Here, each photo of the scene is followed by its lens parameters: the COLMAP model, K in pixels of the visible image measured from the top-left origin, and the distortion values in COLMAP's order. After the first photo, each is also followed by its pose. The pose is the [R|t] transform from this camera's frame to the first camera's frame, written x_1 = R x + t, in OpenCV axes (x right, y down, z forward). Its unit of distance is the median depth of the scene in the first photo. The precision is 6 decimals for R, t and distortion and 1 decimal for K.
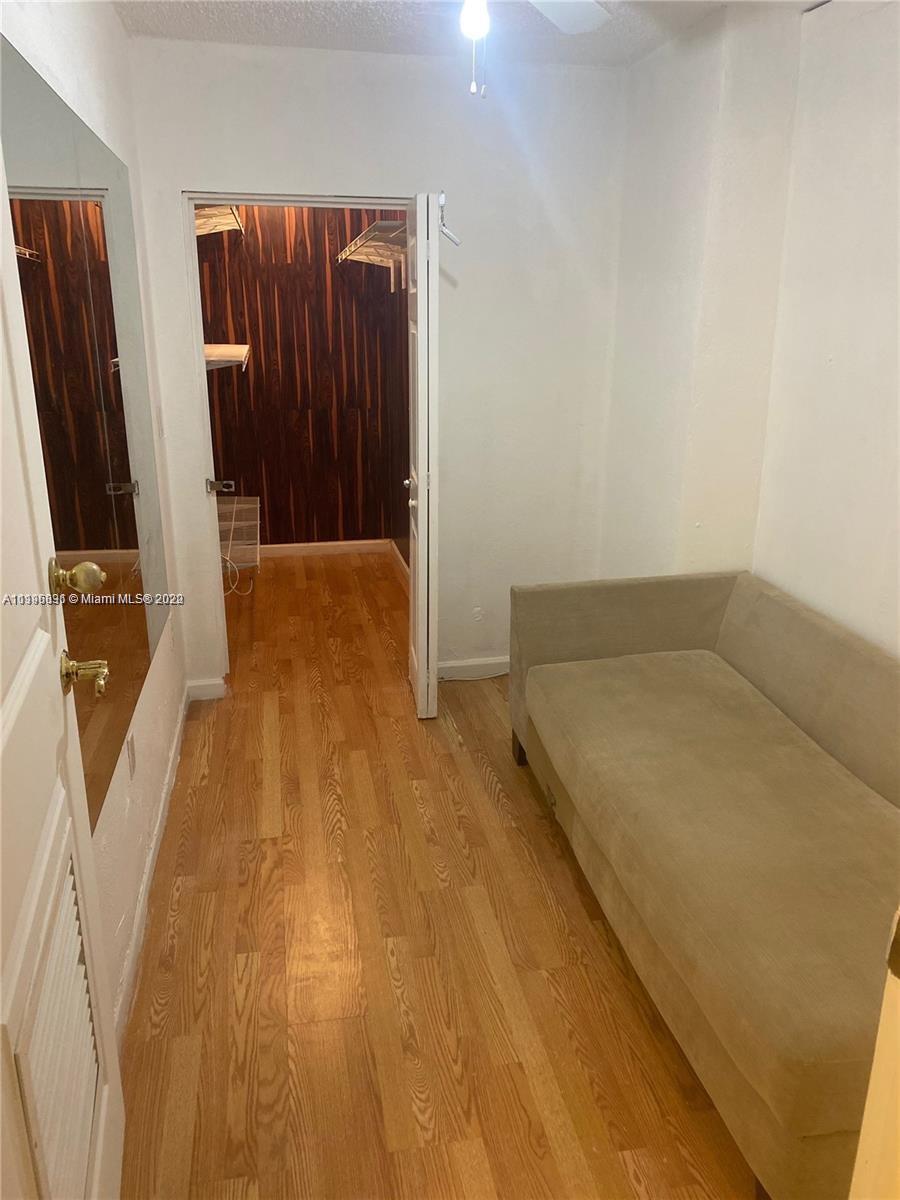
lens RADIAL K [[901.0, 0, 459.0], [0, 901.0, 606.7], [0, 0, 1]] dist [0.034375, -0.026097]
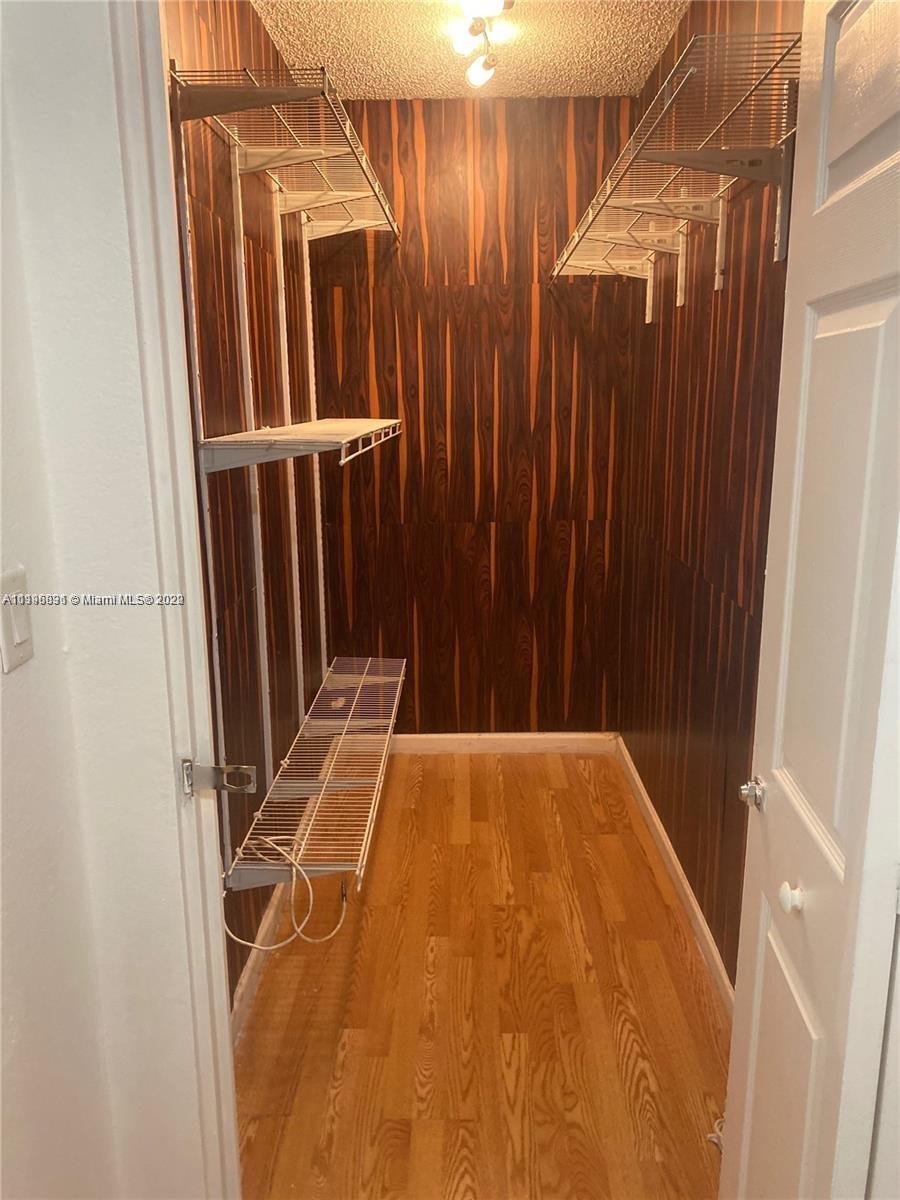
lens RADIAL K [[901.0, 0, 442.0], [0, 901.0, 601.2], [0, 0, 1]] dist [0.034375, -0.026097]
pose [[0.974228, 0.034469, -0.222917, -0.064147], [-0.056135, 0.994213, -0.091597, -0.112118], [0.218470, 0.101750, 0.970524, 0.425062]]
